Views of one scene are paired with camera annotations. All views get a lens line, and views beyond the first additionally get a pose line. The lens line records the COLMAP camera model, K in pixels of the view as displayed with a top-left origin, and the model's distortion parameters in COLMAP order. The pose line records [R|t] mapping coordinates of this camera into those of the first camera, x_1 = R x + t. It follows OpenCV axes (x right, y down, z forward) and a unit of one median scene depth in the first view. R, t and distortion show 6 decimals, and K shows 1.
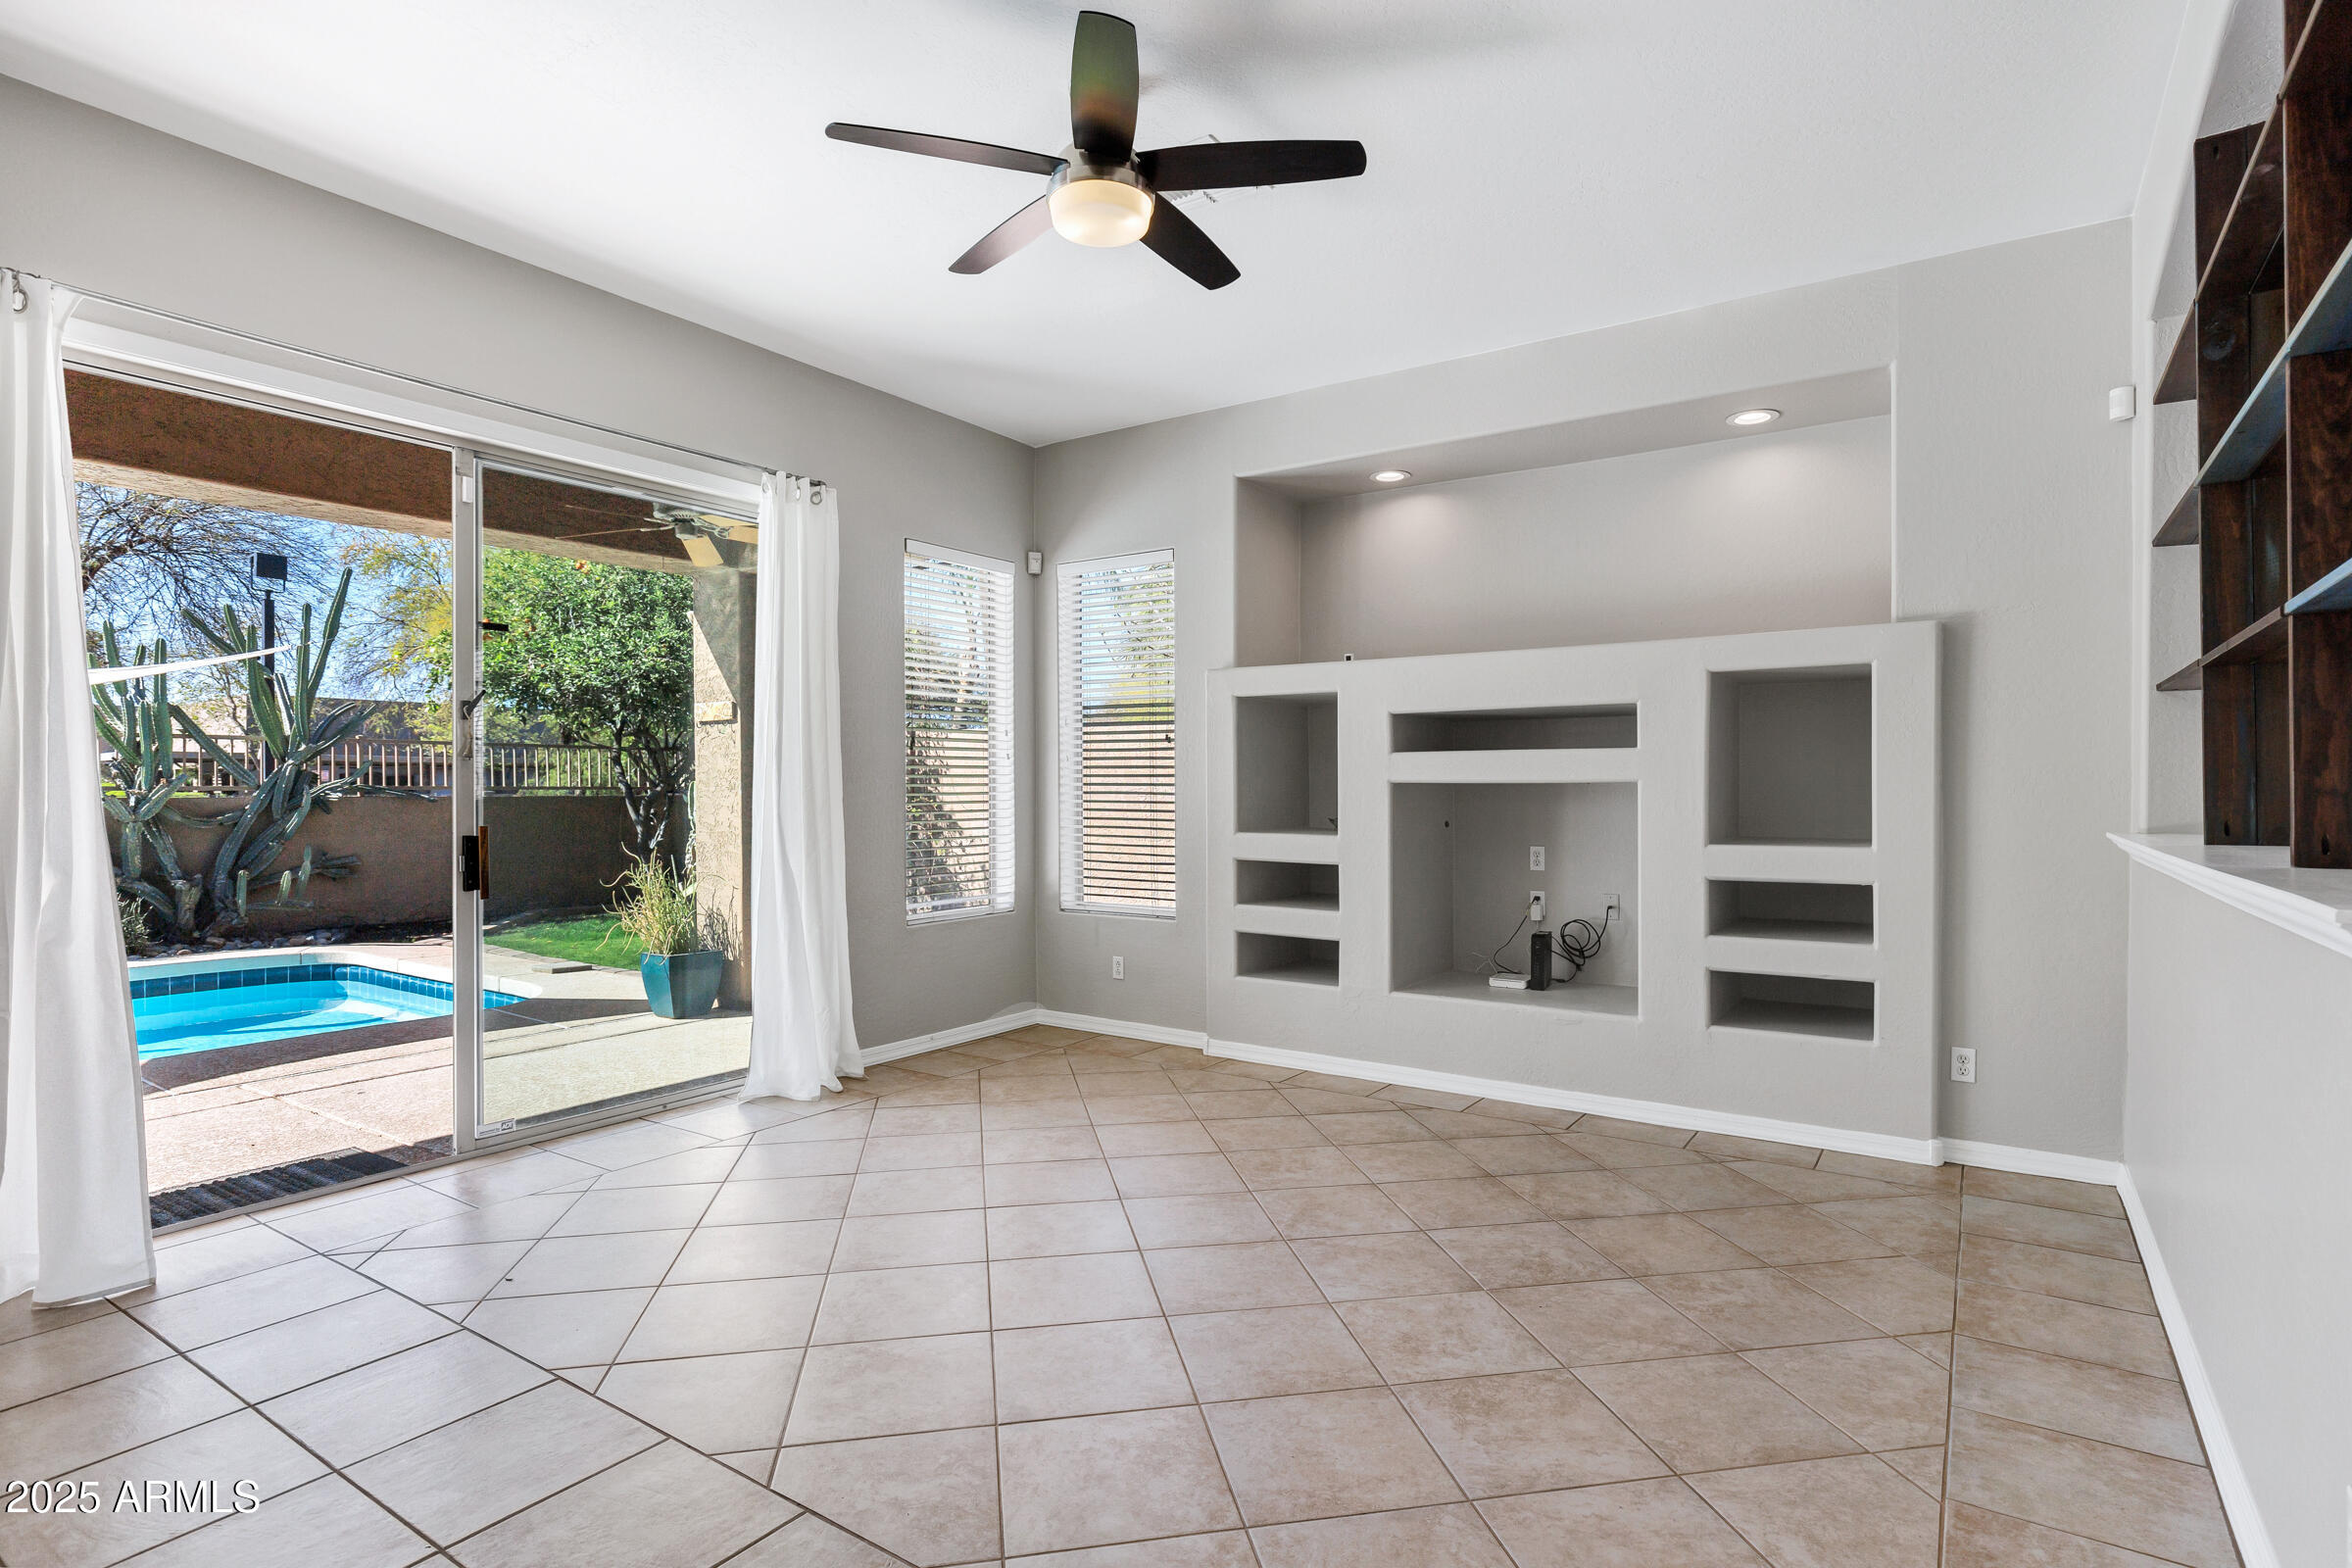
lens RADIAL K [[1189.3, 0, 1191.2], [0, 1189.3, 801.5], [0, 0, 1]] dist [0.005344, -0.000670]
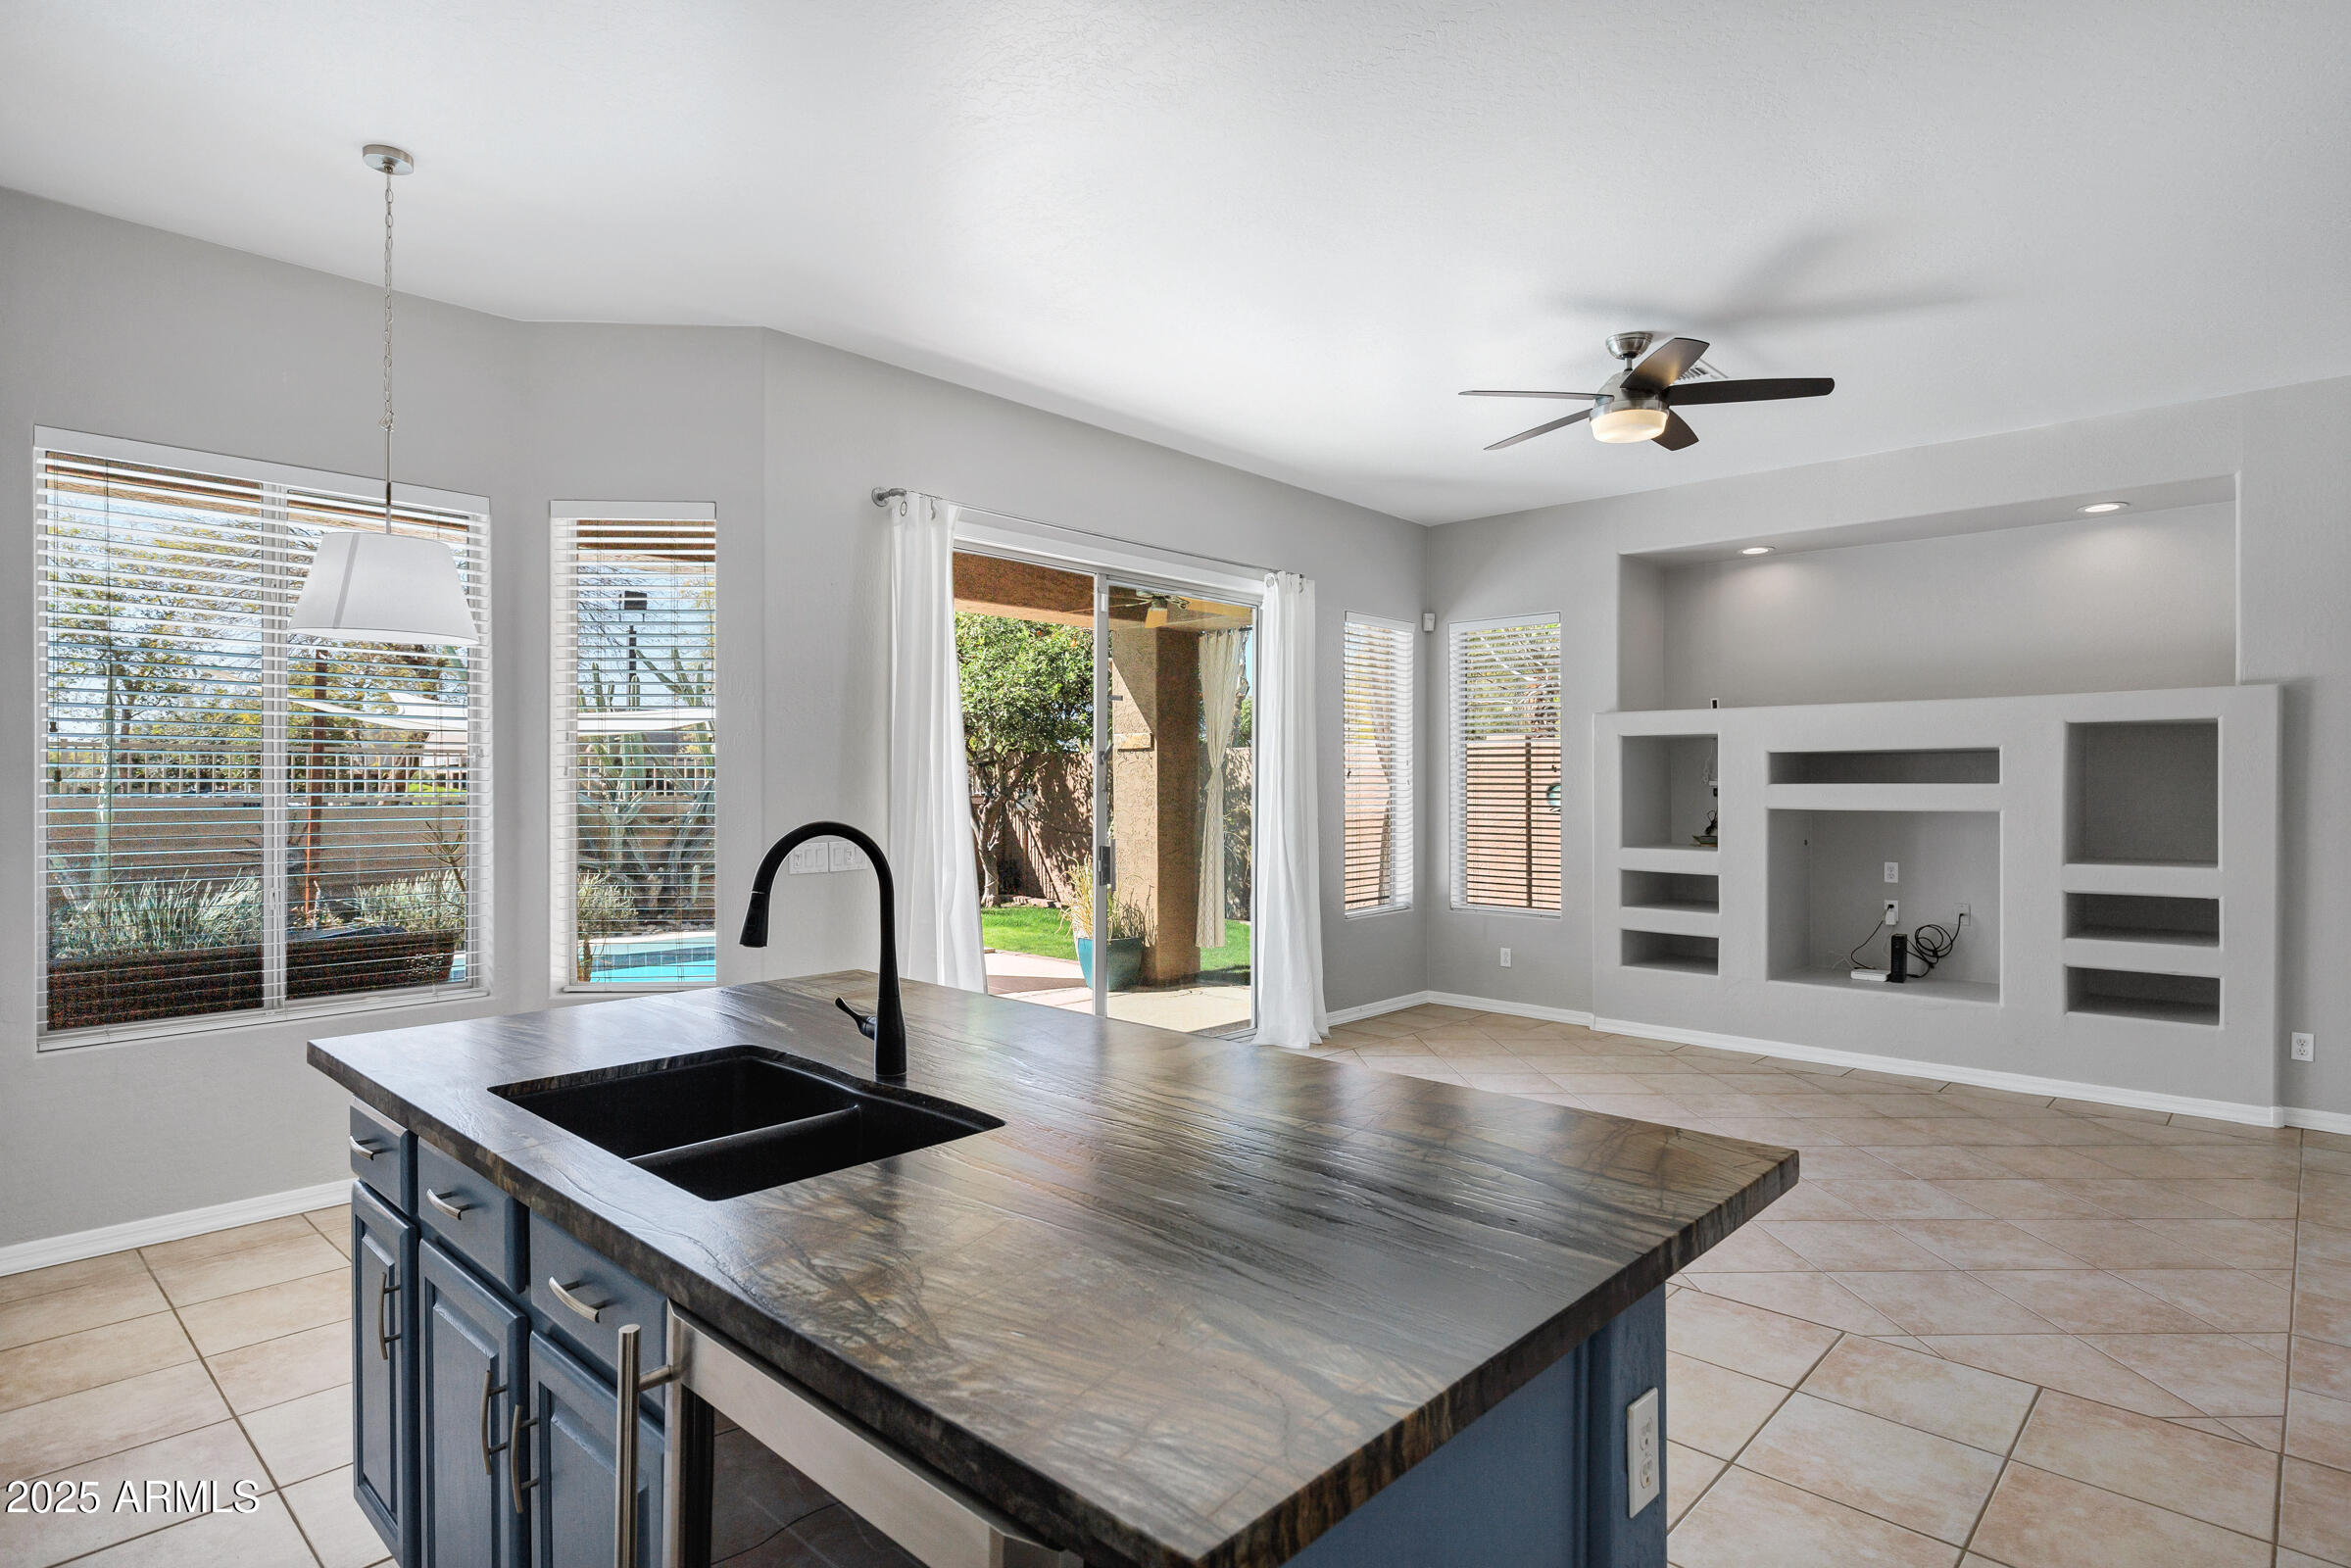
lens RADIAL K [[1255.0, 0, 1159.0], [0, 1255.0, 797.1], [0, 0, 1]] dist [0.005725, 0.001823]
pose [[0.987648, 0.003766, -0.156645, -0.278710], [-0.004306, 0.999986, -0.003107, -0.023853], [0.156631, 0.003743, 0.987650, -0.418344]]
